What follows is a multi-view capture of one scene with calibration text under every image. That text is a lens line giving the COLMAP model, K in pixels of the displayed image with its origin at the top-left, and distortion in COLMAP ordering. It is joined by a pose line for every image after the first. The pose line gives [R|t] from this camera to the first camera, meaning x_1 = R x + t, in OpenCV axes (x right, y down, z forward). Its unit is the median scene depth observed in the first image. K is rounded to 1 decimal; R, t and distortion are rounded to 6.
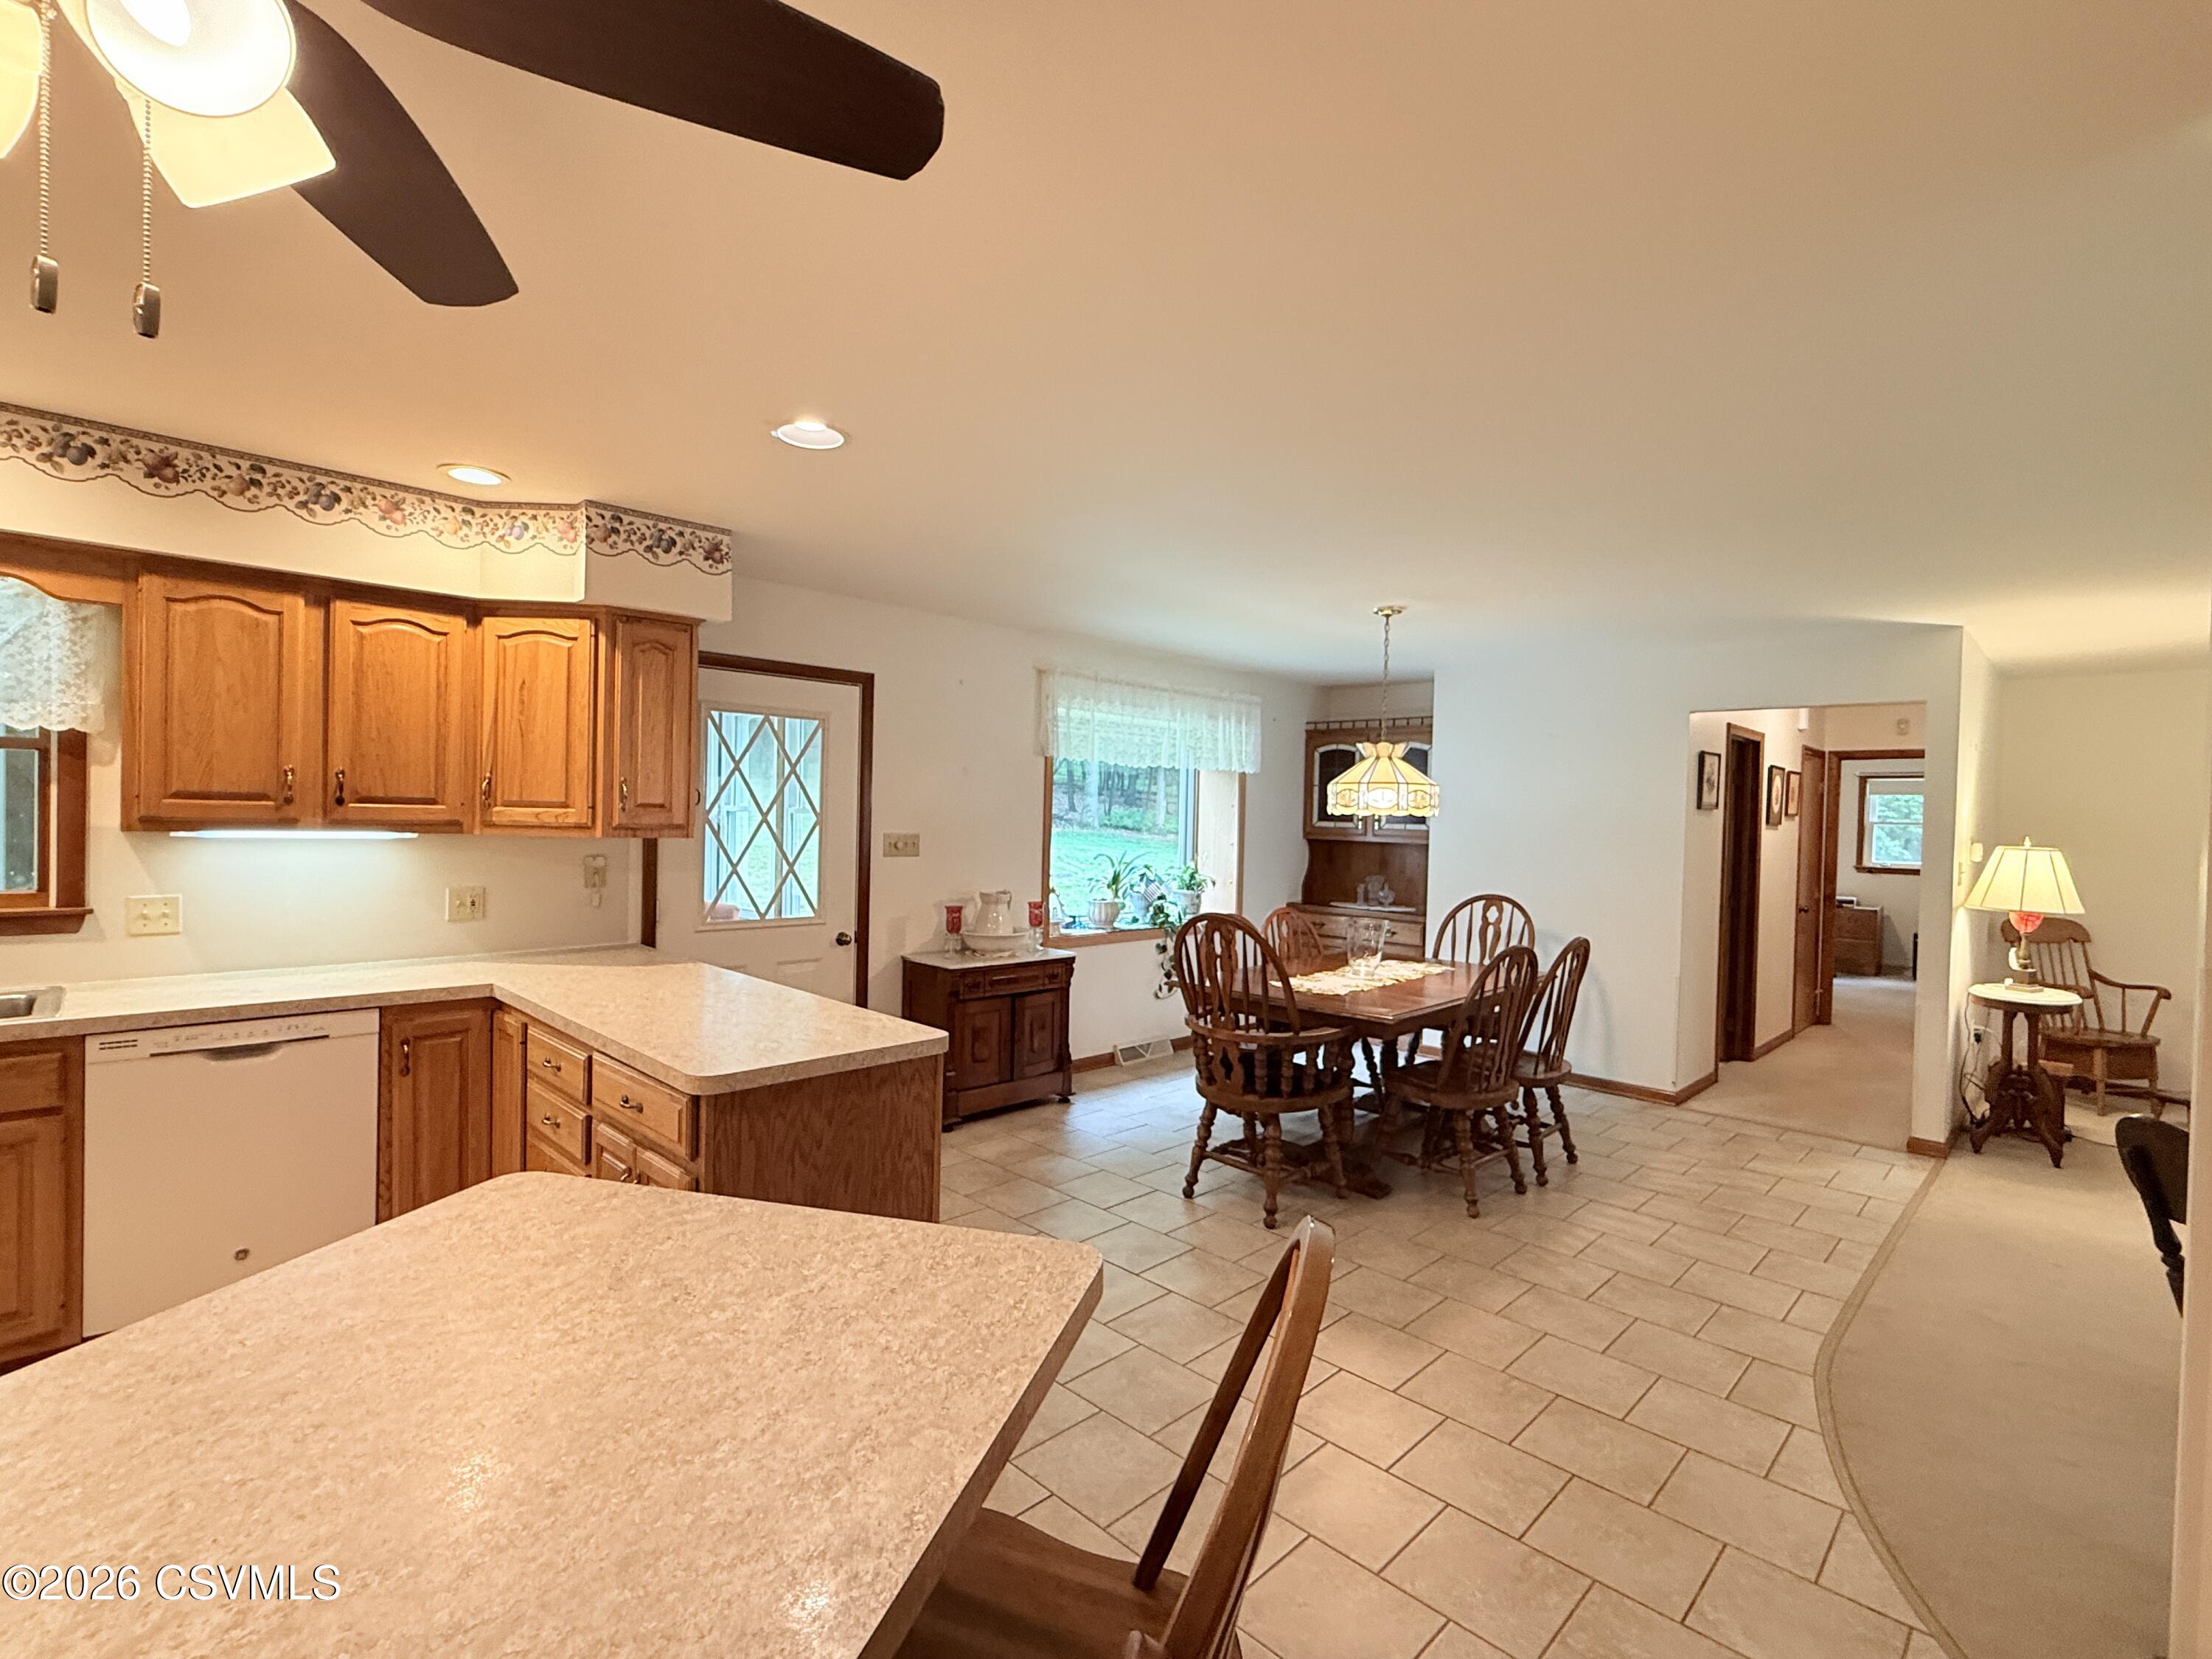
lens RADIAL K [[1020.7, 0, 1106.0], [0, 1020.7, 829.5], [0, 0, 1]] dist [-0.003720, -0.000583]
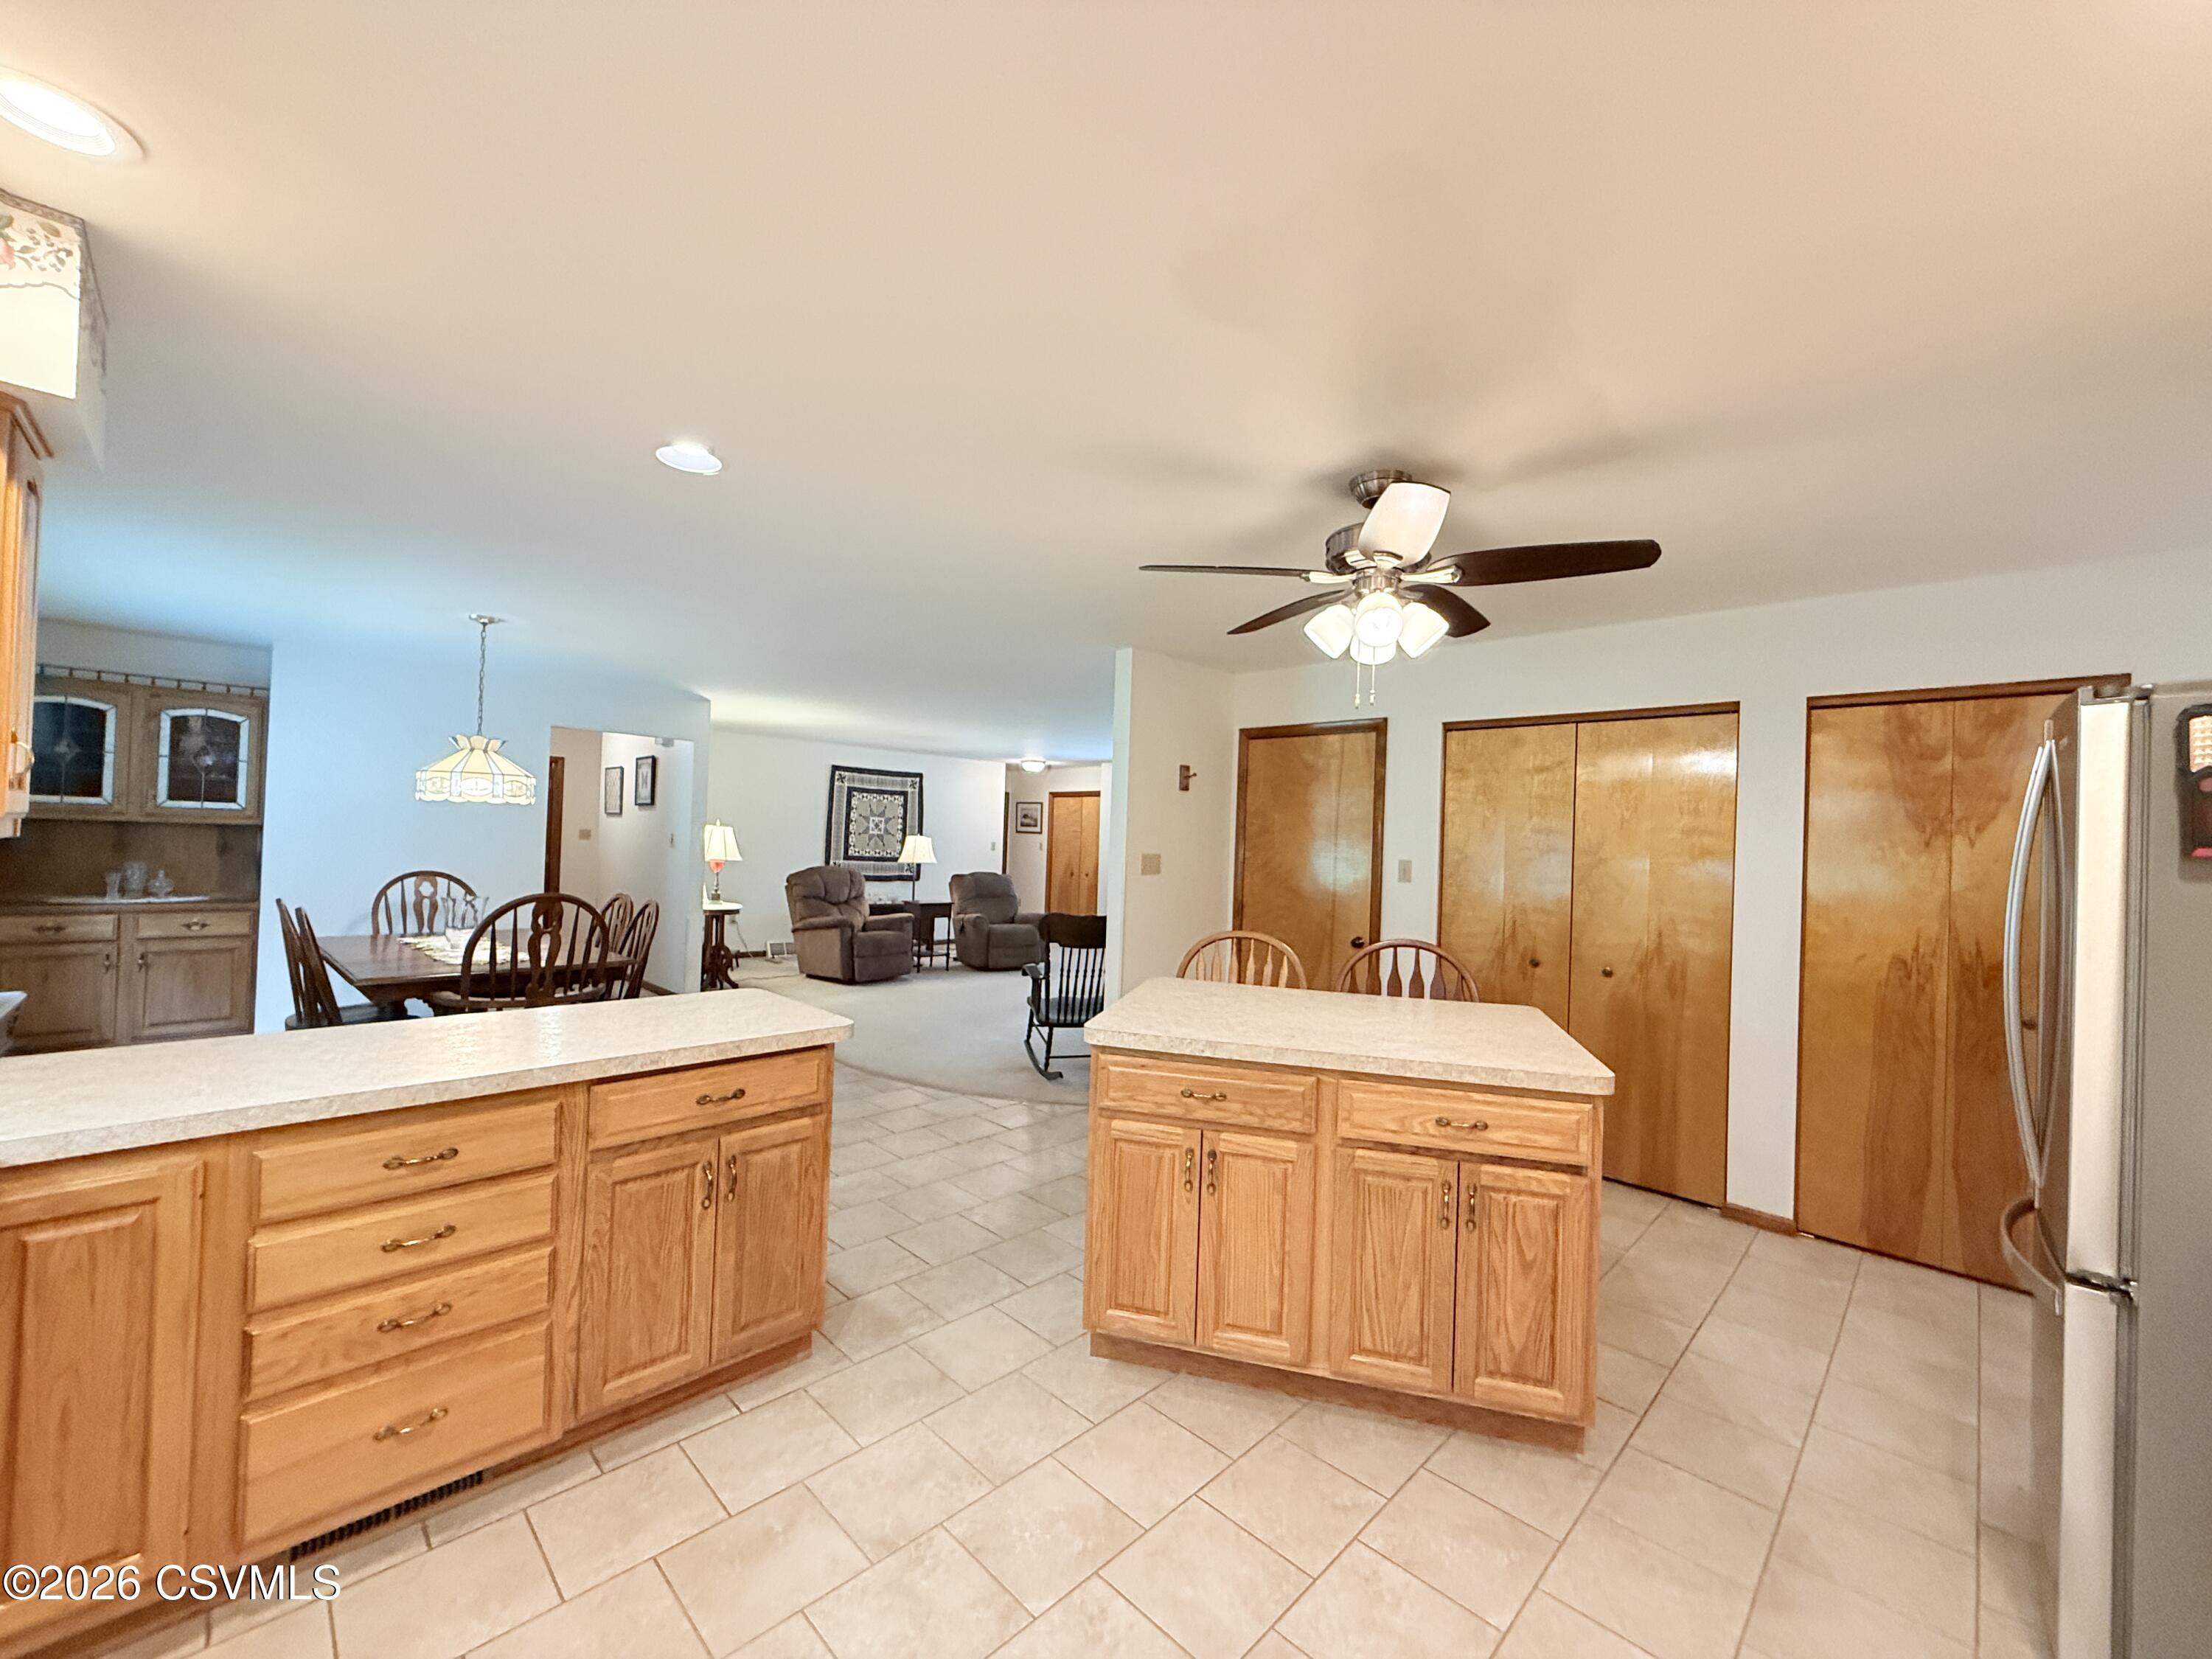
lens RADIAL K [[883.5, 0, 1106.0], [0, 883.5, 829.5], [0, 0, 1]] dist [-0.005026, 0.000385]
pose [[0.000796, -0.011852, 0.999929, -0.946106], [-0.020035, 0.999729, 0.011865, -0.011494], [-0.999799, -0.020043, 0.000559, 0.429503]]
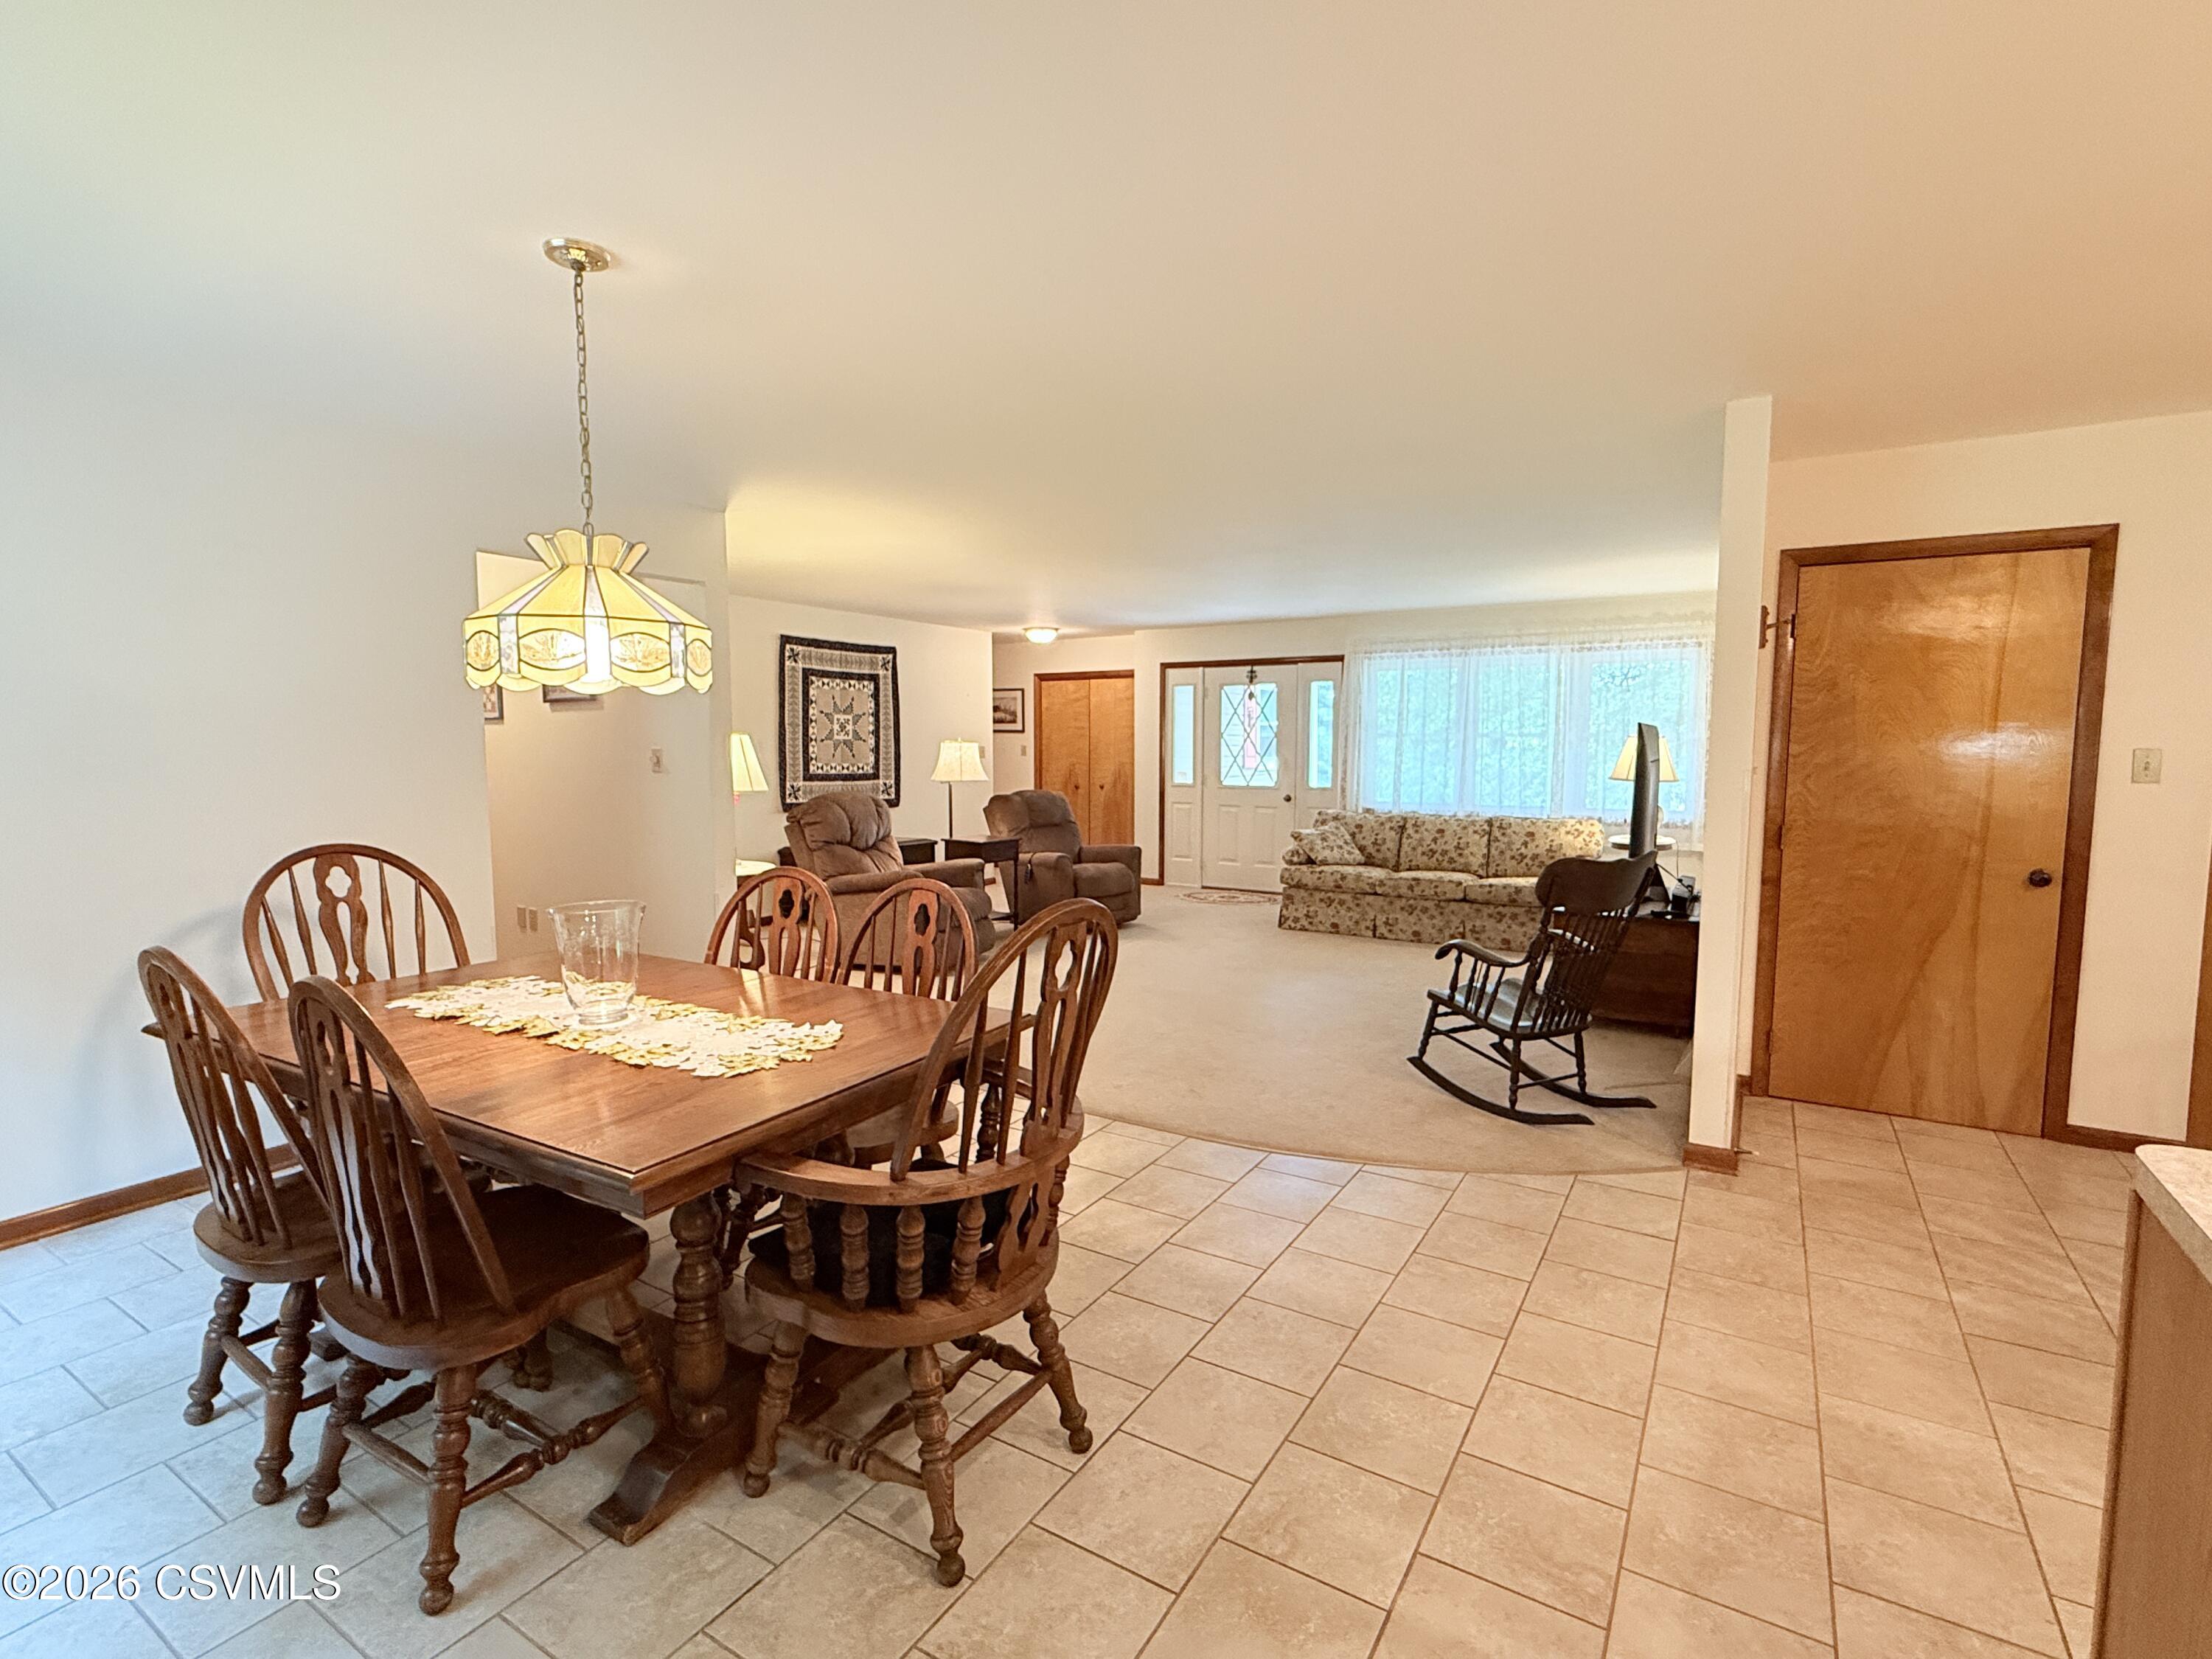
lens RADIAL K [[1049.6, 0, 1106.0], [0, 1049.6, 829.5], [0, 0, 1]] dist [0.002576, -0.000028]
pose [[-0.220939, -0.106597, 0.969445, -0.382646], [0.007118, 0.993806, 0.110897, -0.001902], [-0.975262, 0.031402, -0.218812, 1.197767]]
